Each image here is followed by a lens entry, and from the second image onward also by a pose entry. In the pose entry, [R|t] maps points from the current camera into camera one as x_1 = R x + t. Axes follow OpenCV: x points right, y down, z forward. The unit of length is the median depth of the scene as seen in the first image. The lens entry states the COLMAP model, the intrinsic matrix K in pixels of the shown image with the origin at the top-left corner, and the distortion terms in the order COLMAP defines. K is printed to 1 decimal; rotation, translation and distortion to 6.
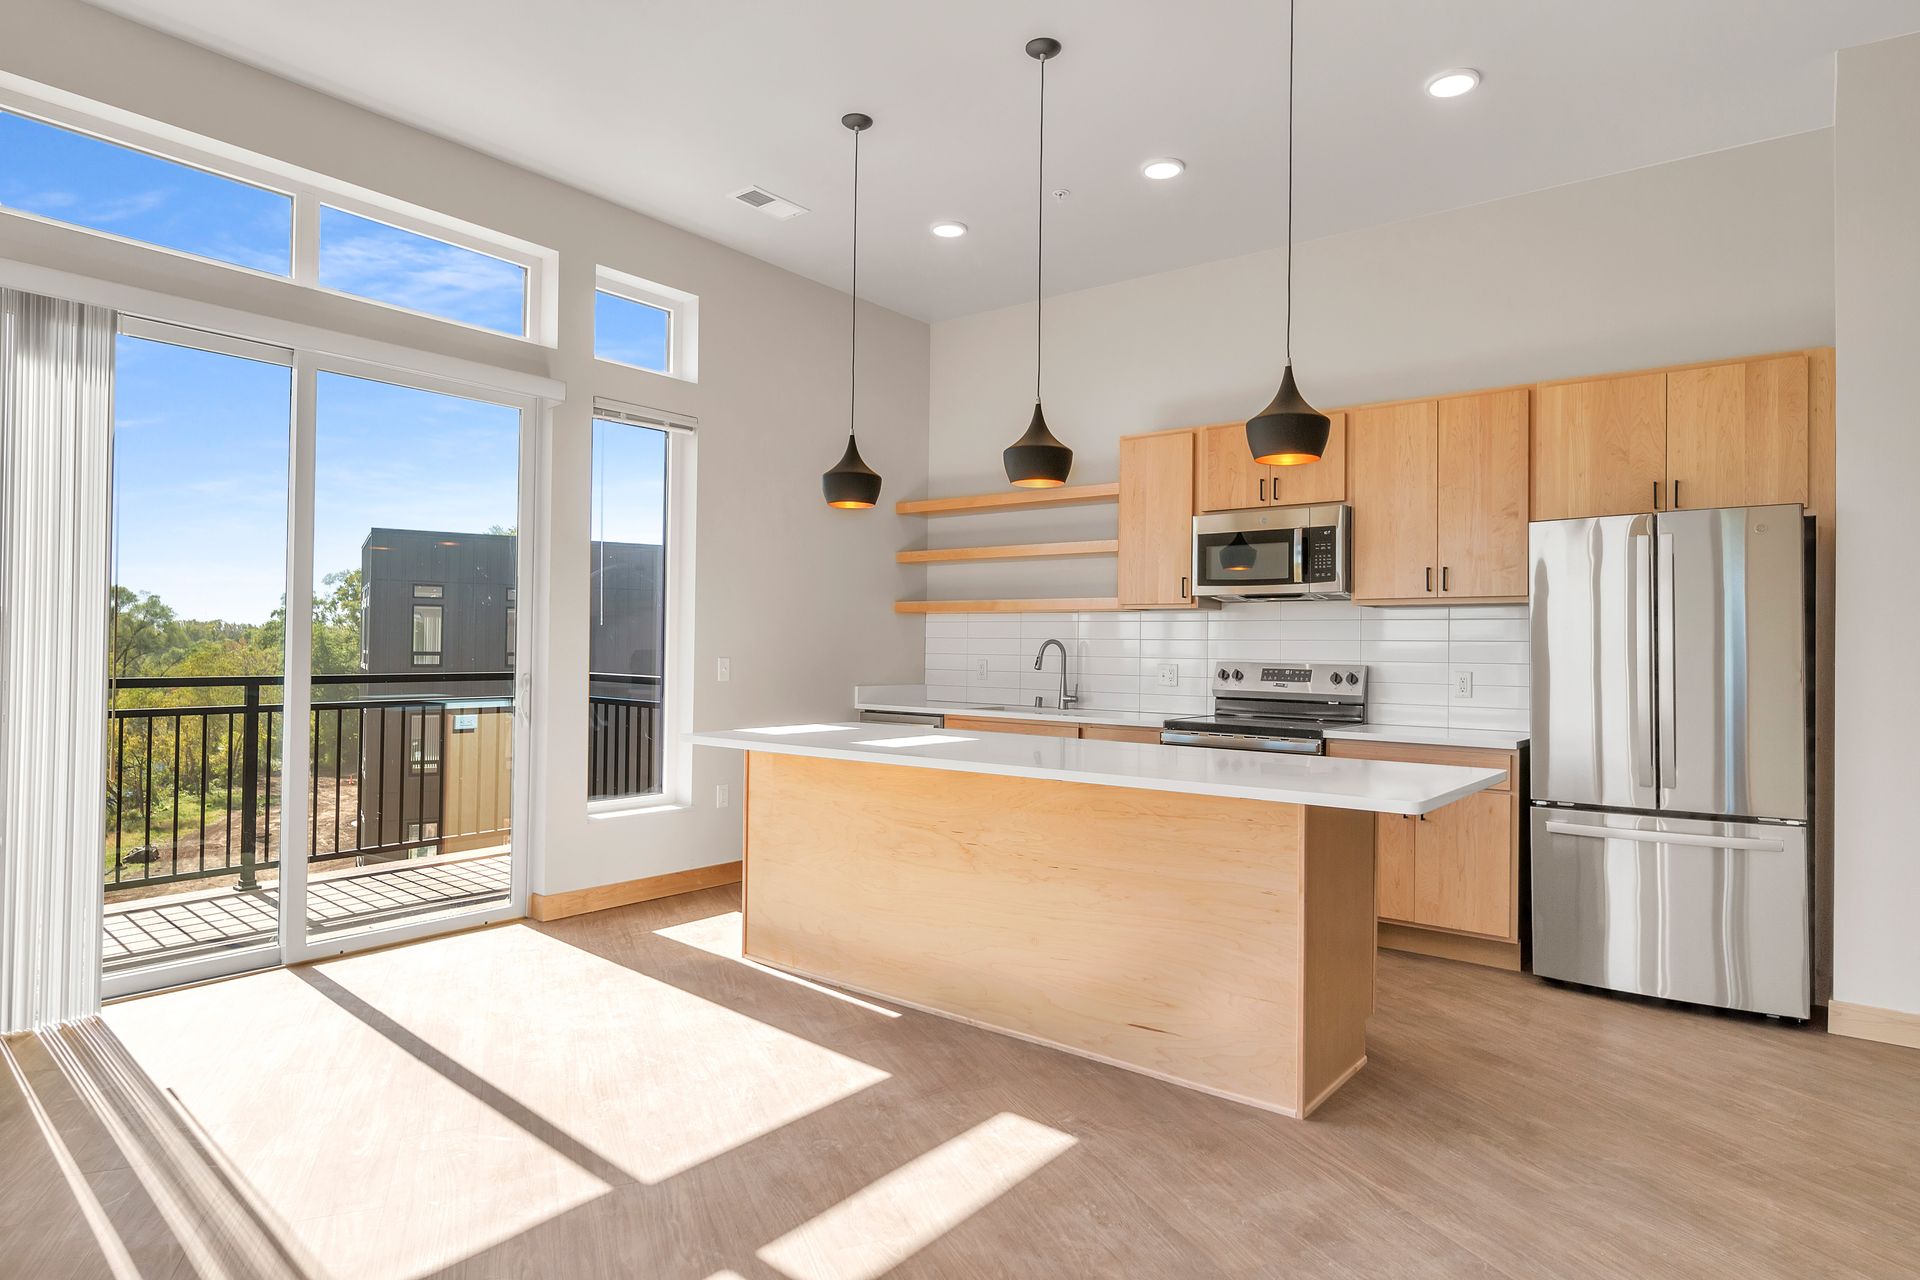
lens RADIAL K [[1076.8, 0, 952.7], [0, 1076.8, 631.9], [0, 0, 1]] dist [-0.000778, 0.001200]
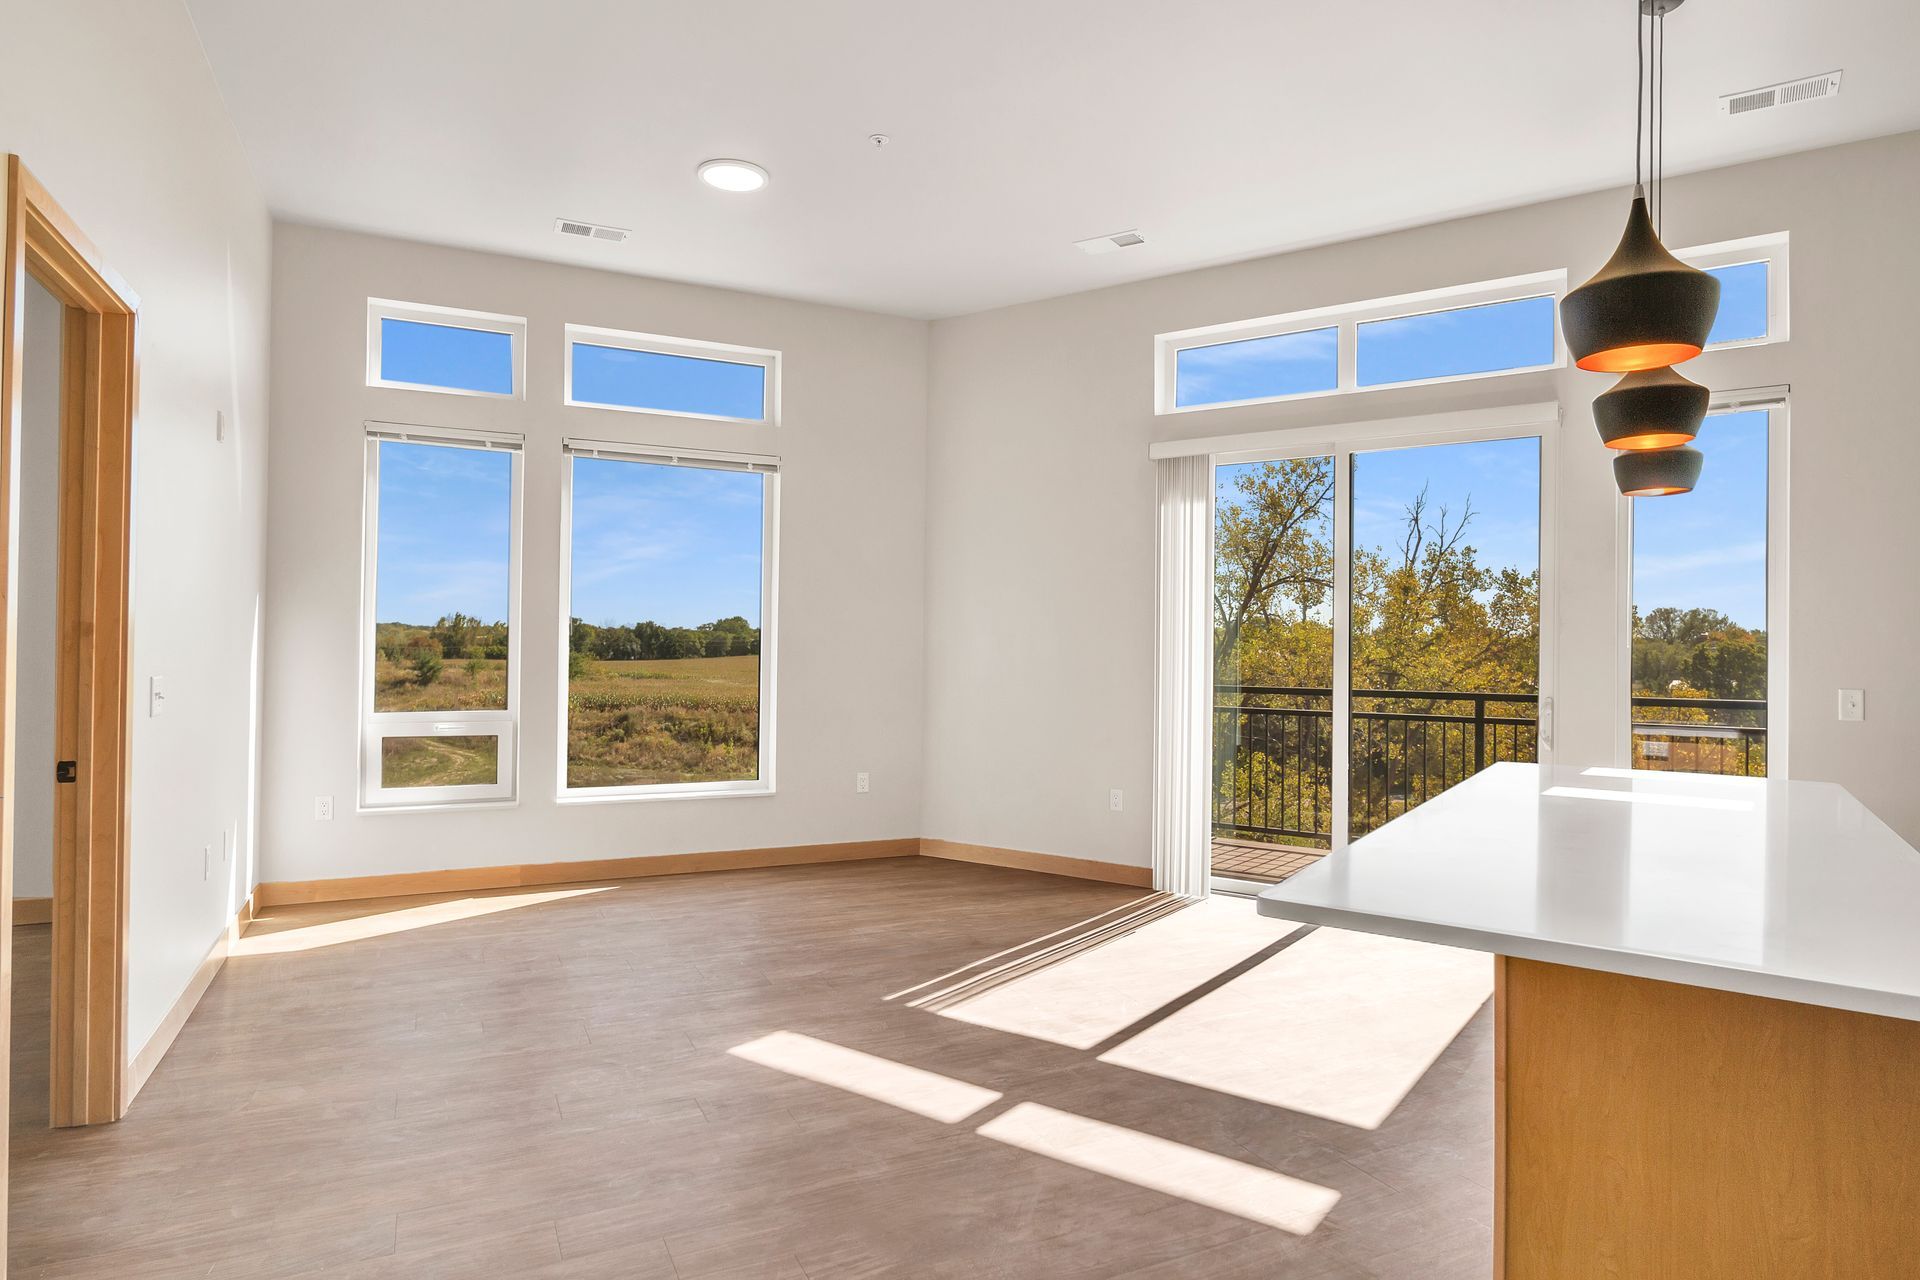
lens RADIAL K [[1078.6, 0, 960.0], [0, 1078.6, 640.0], [0, 0, 1]] dist [-0.003293, 0.001302]
pose [[0.063230, -0.017617, -0.997843, 0.643946], [0.002437, 0.999844, -0.017498, 0.002569], [0.997996, -0.001325, 0.063263, 0.442662]]
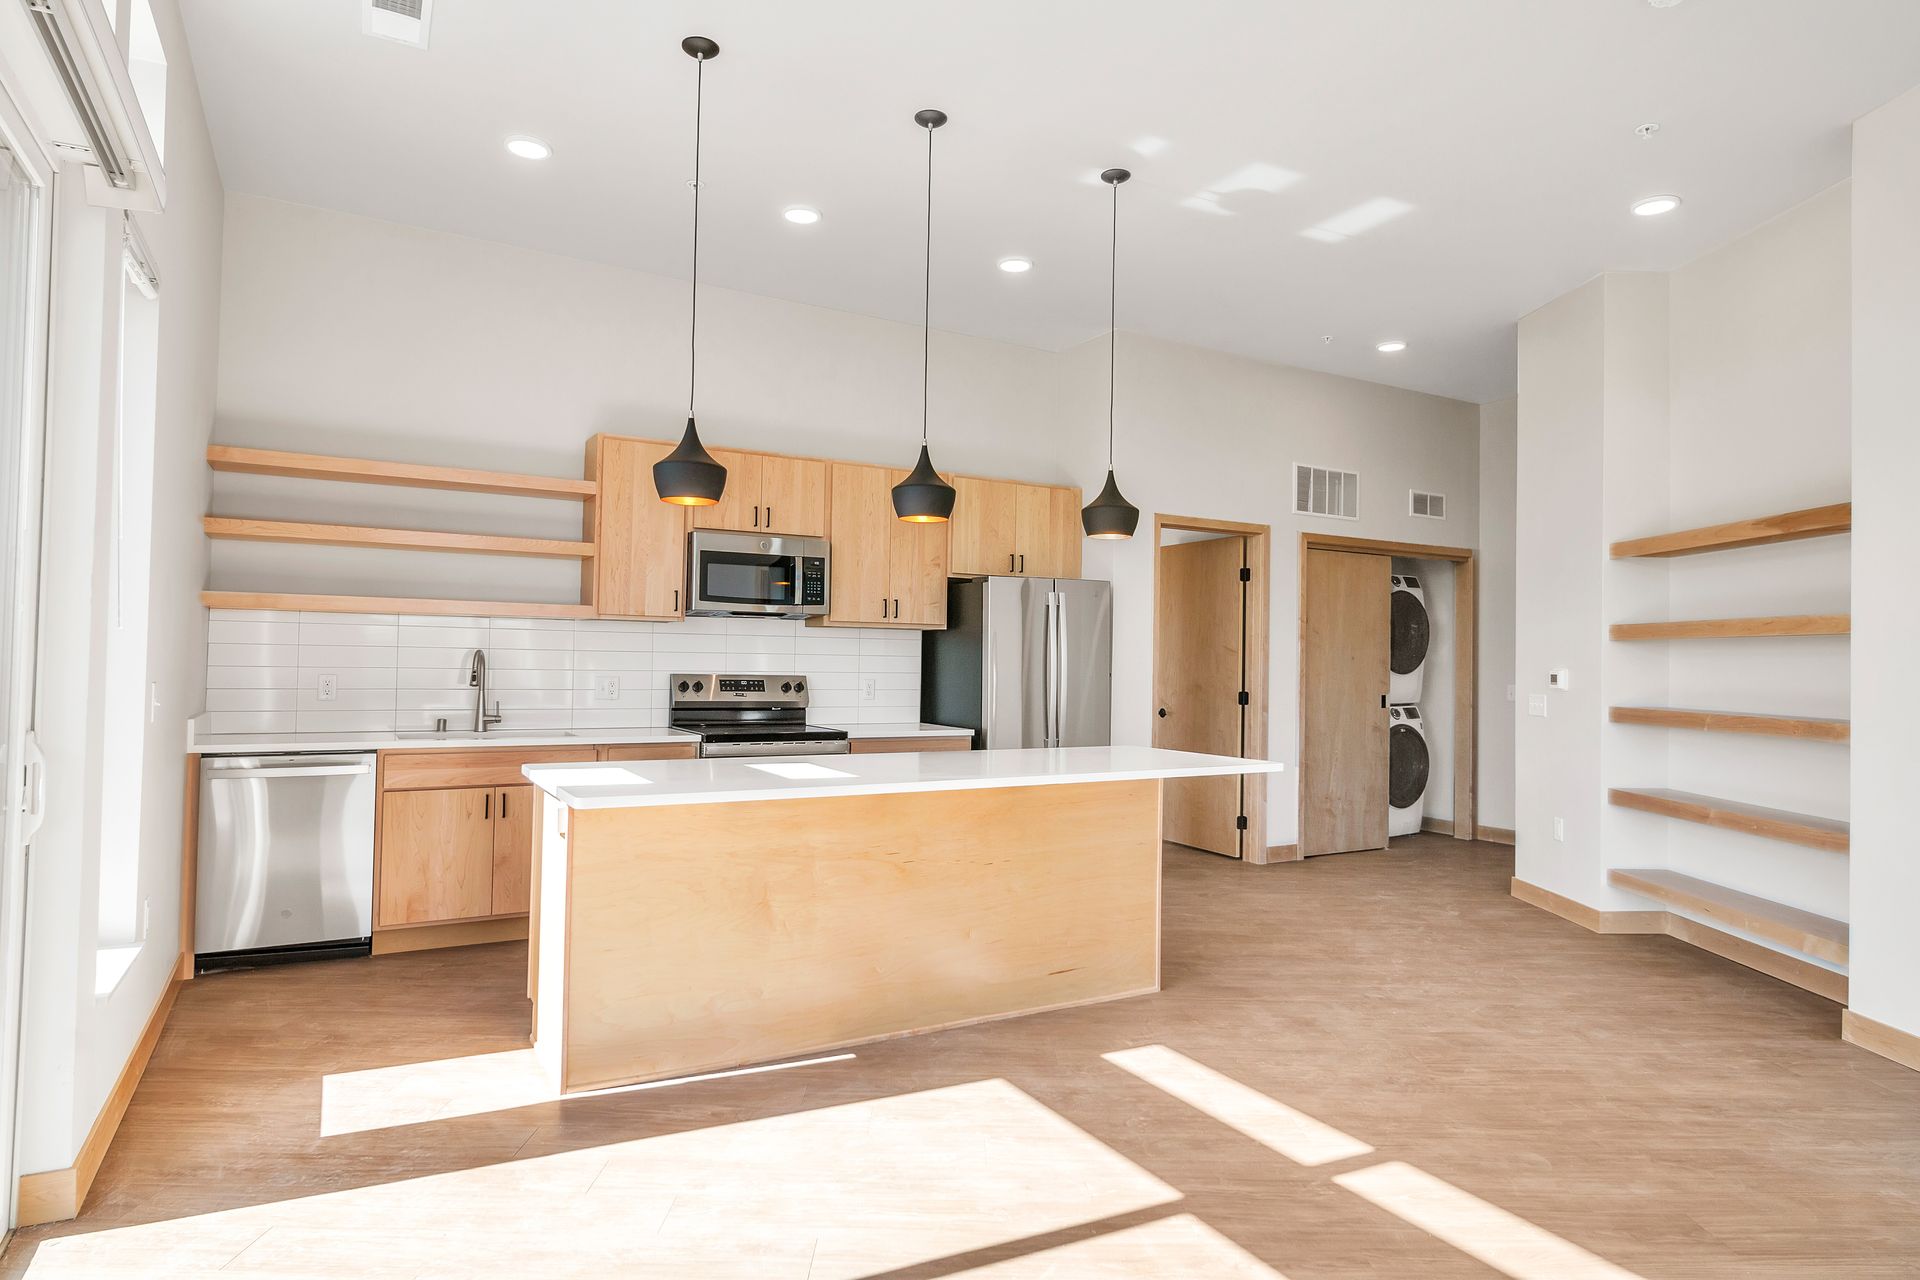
lens RADIAL K [[1078.6, 0, 960.0], [0, 1078.6, 640.0], [0, 0, 1]] dist [-0.003293, 0.001302]
pose [[0.372753, 0.009805, 0.927879, -0.788358], [-0.026155, 0.999658, -0.000056, -0.014854], [-0.927562, -0.024247, 0.372882, 0.486559]]
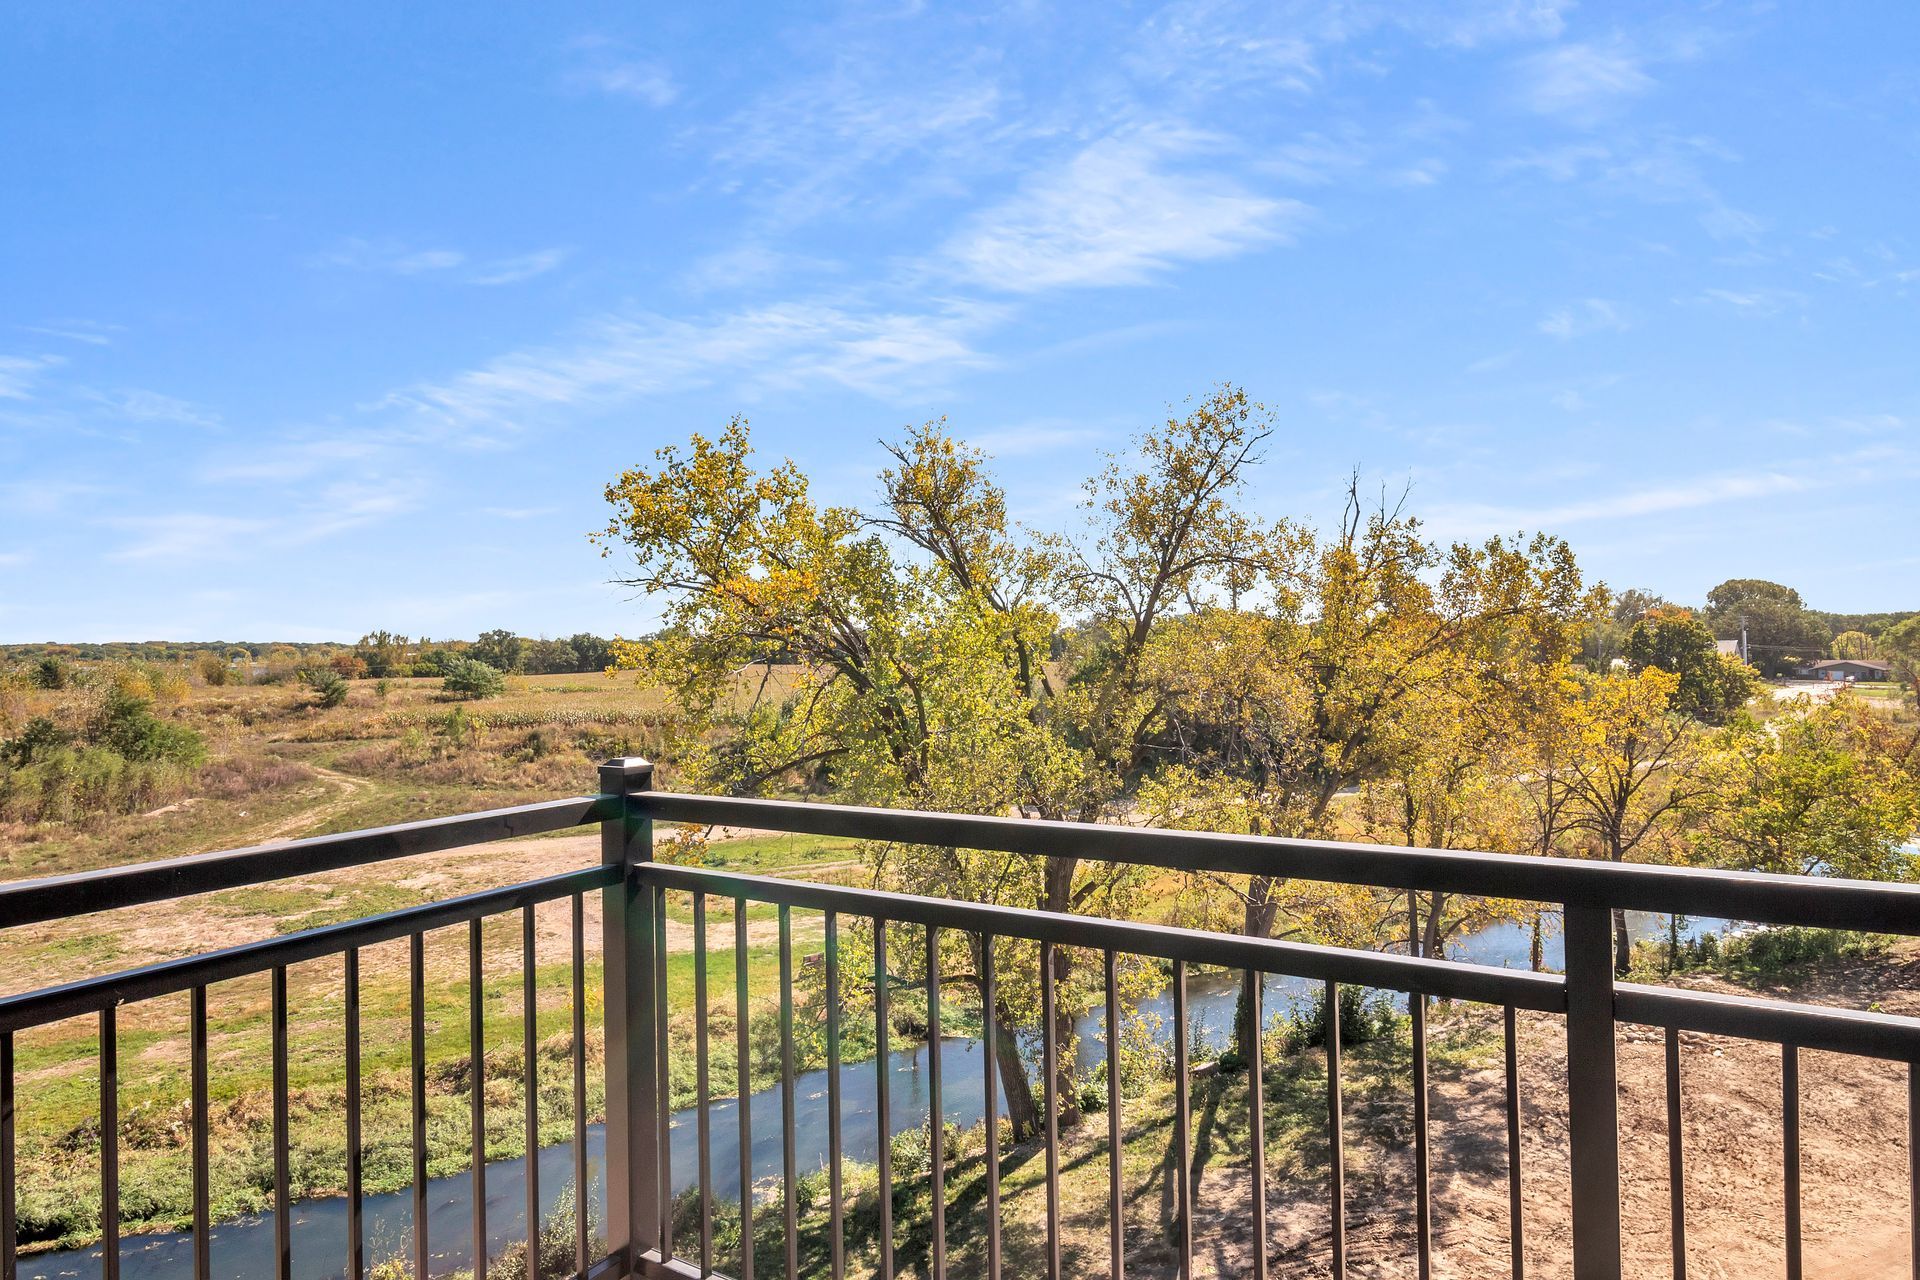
lens RADIAL K [[1076.8, 0, 952.7], [0, 1076.8, 631.9], [0, 0, 1]] dist [-0.000778, 0.001200]
pose [[0.099637, -0.028739, -0.994609, -0.541599], [0.035036, 0.999064, -0.025358, -0.011496], [0.994407, -0.032320, 0.100550, 1.063762]]
